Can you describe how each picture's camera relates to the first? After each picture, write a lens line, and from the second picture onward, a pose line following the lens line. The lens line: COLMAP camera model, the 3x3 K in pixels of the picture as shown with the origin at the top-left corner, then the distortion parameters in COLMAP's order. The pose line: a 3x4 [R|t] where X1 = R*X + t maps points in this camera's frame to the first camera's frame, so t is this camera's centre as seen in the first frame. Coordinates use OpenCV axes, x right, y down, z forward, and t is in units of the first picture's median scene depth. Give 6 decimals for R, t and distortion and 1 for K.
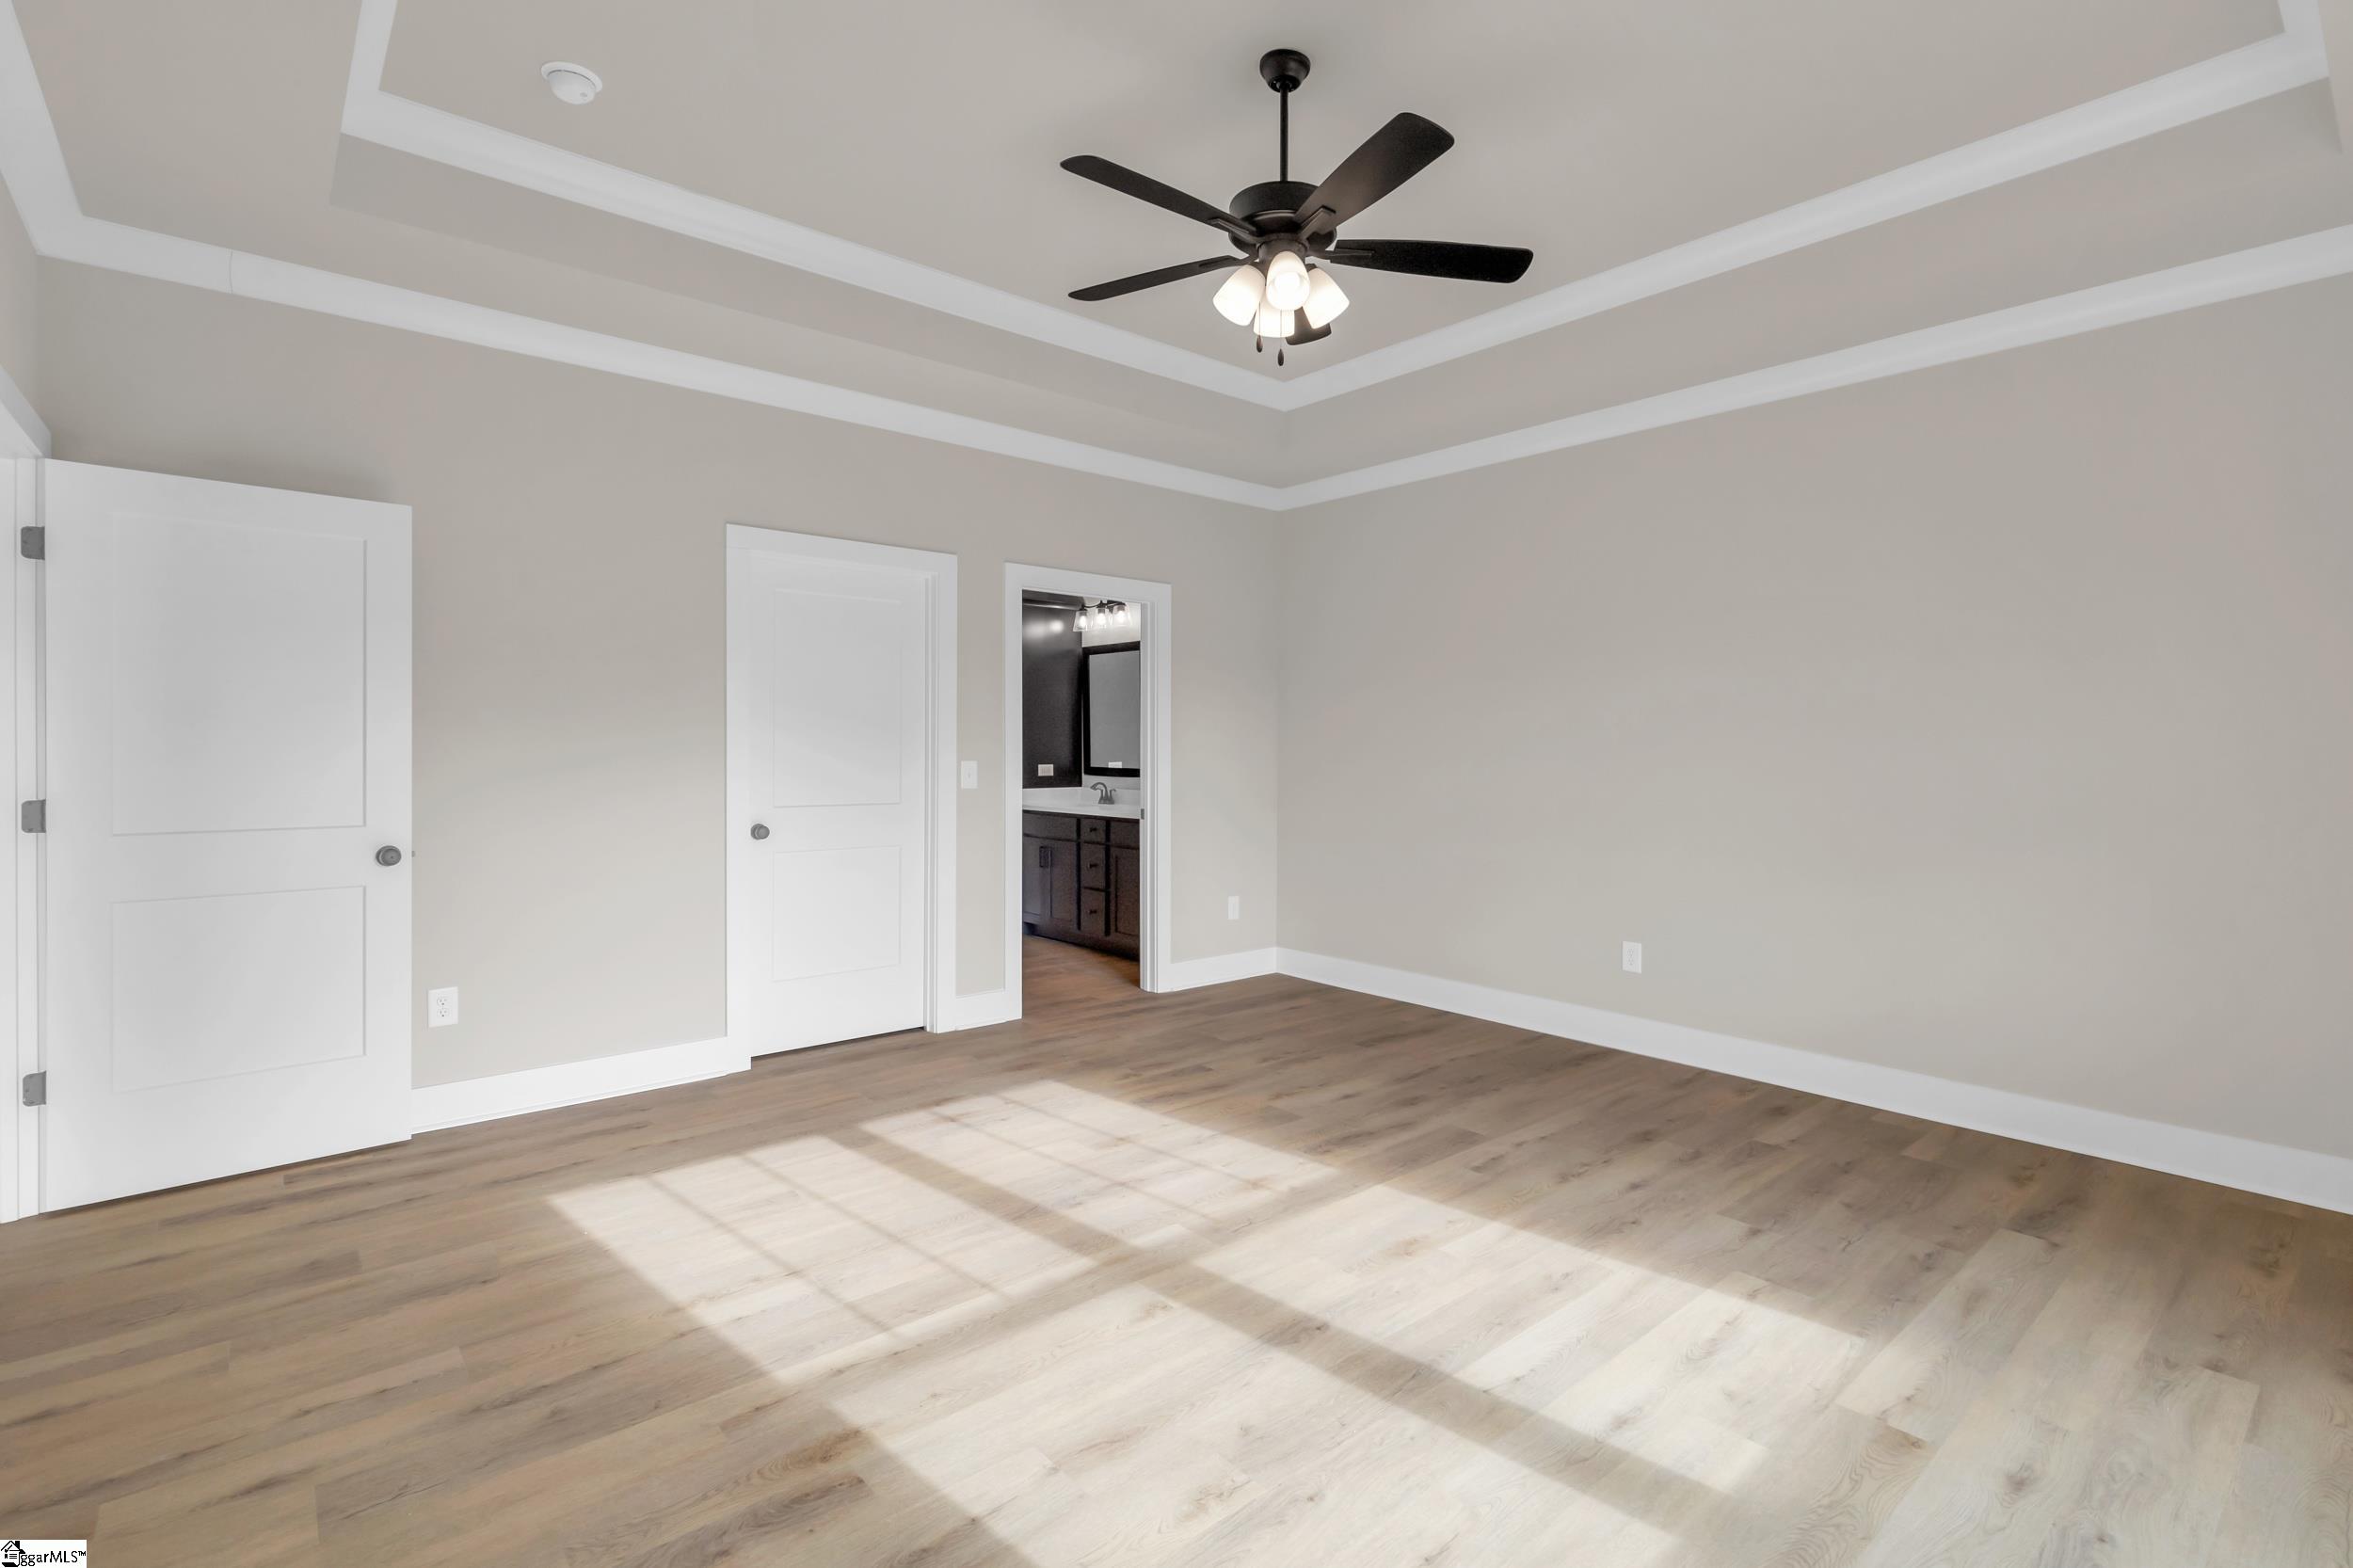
lens RADIAL K [[1076.2, 0, 1173.7], [0, 1076.2, 764.6], [0, 0, 1]] dist [0.005476, -0.000634]
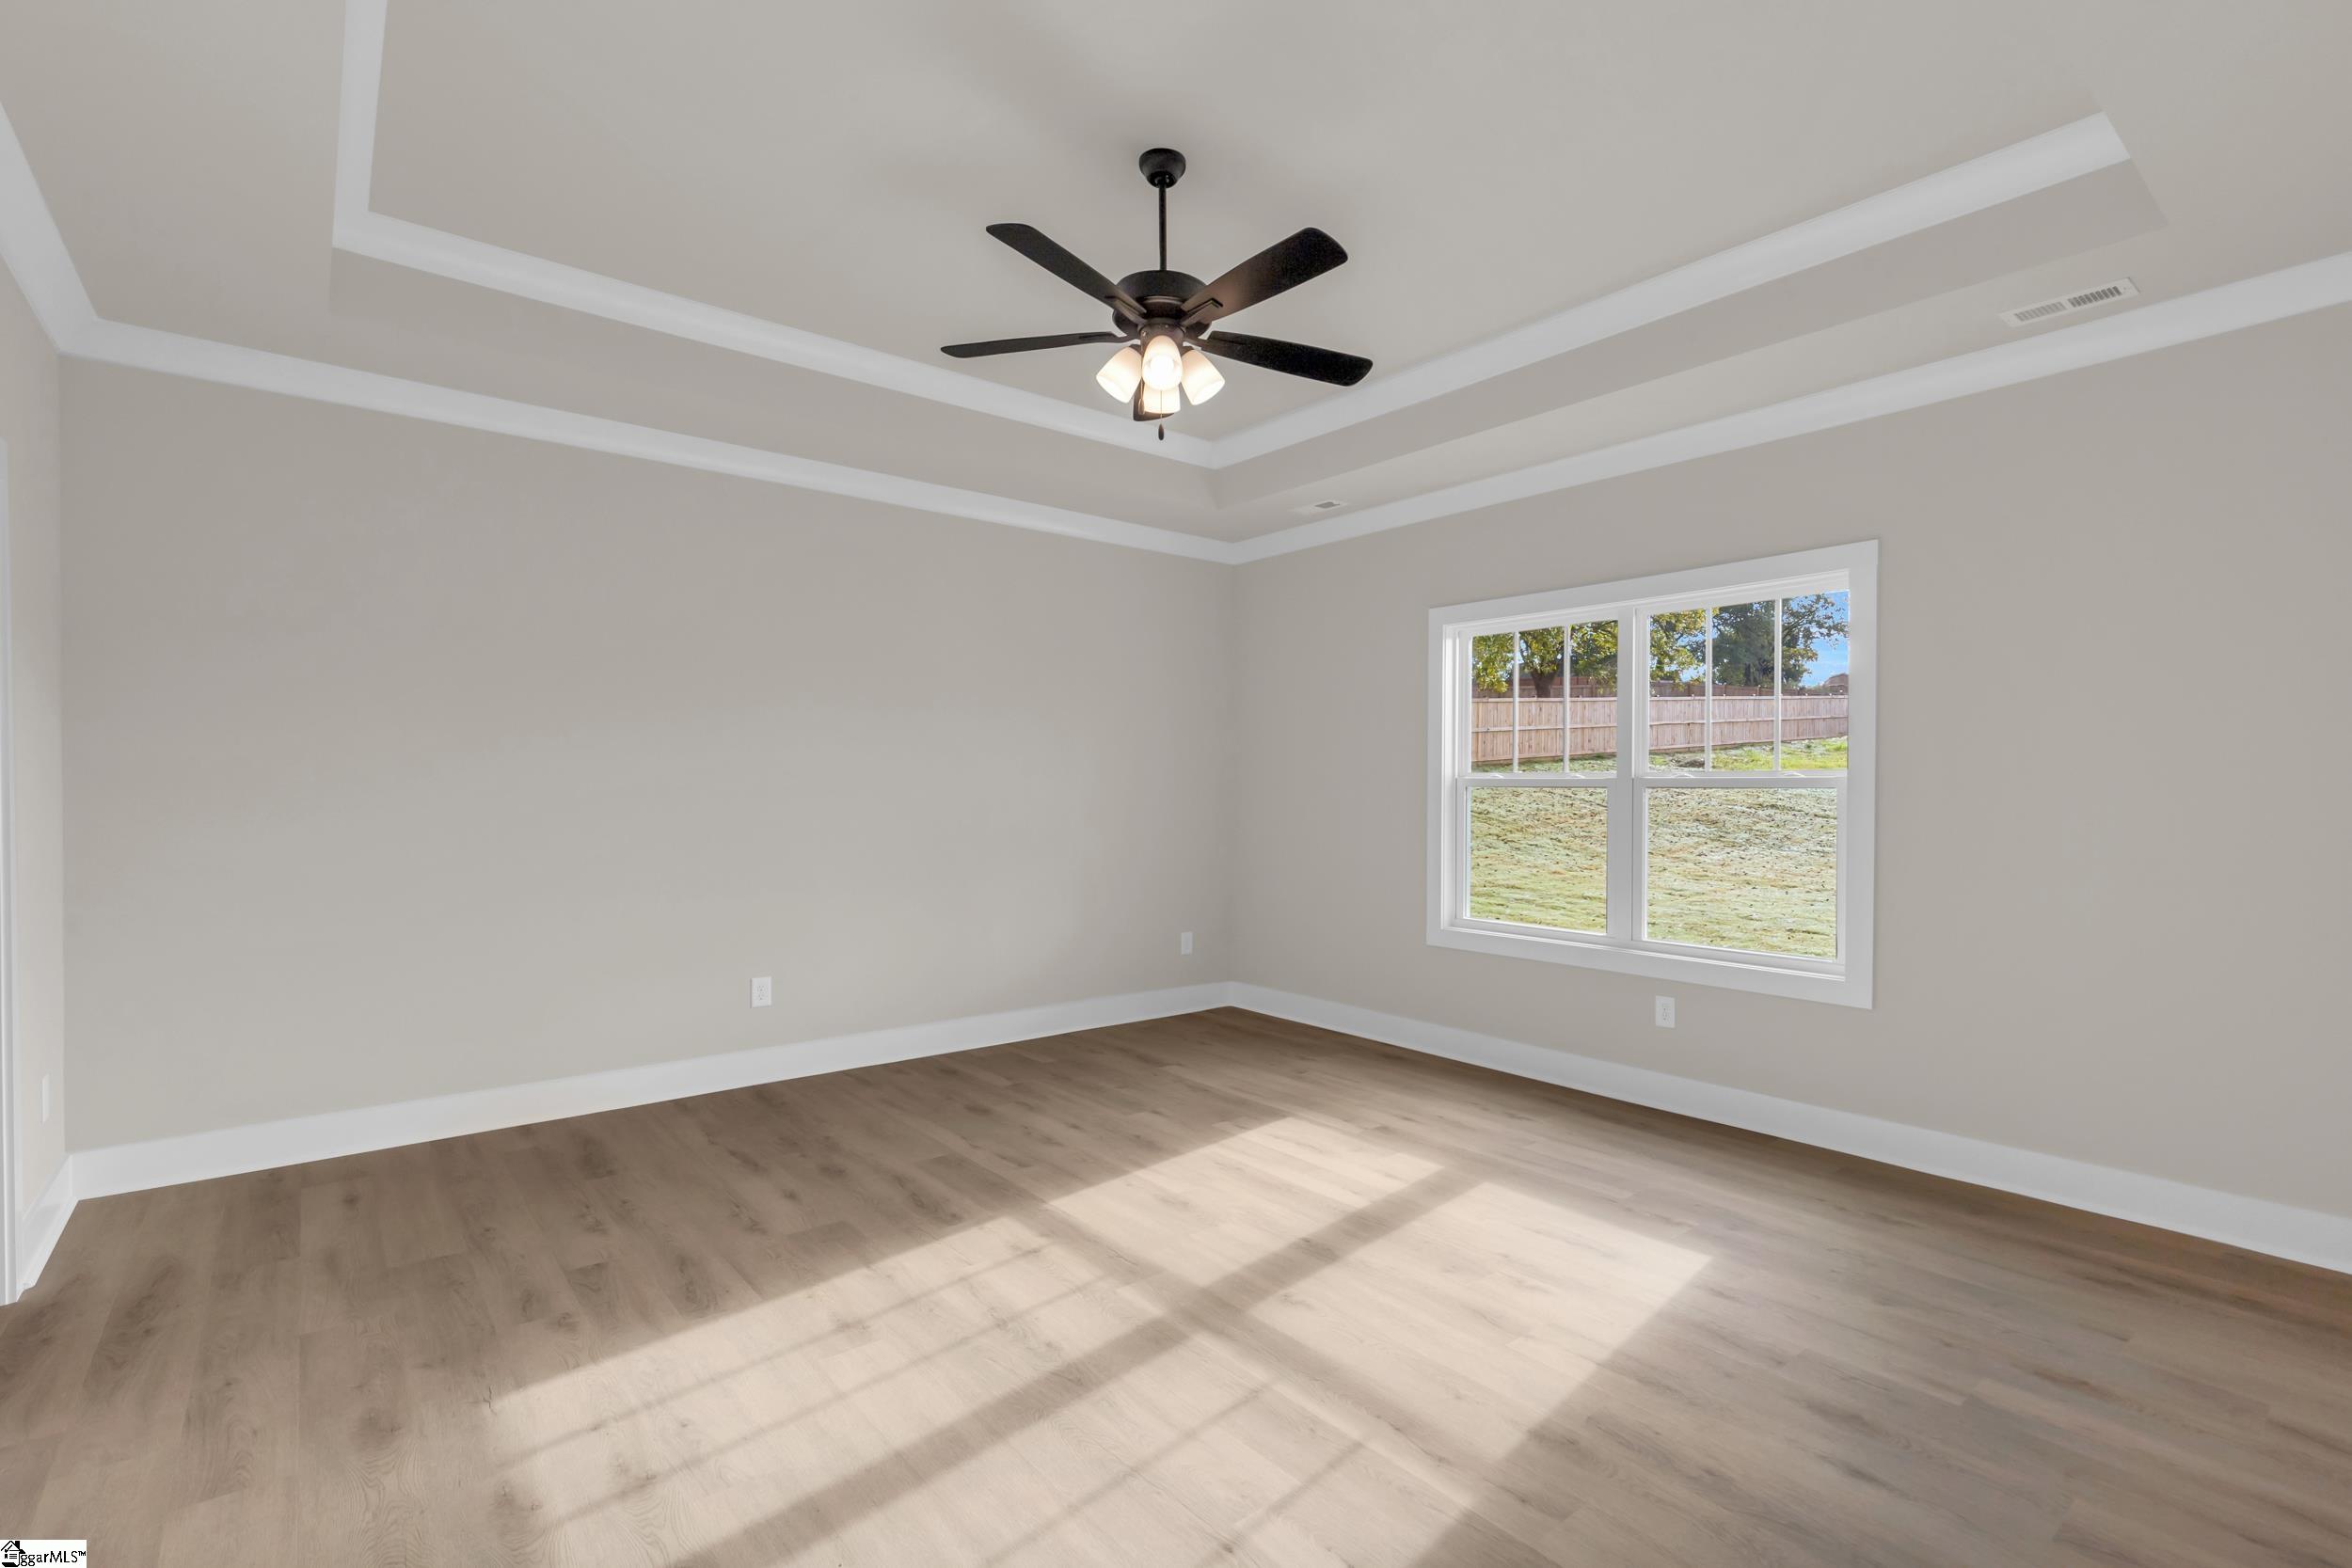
lens RADIAL K [[1091.8, 0, 1177.5], [0, 1091.8, 791.6], [0, 0, 1]] dist [0.005591, -0.000004]
pose [[0.018857, -0.010634, 0.999766, -0.842628], [0.008443, 0.999909, 0.010476, -0.027235], [-0.999787, 0.008244, 0.018945, 0.802159]]
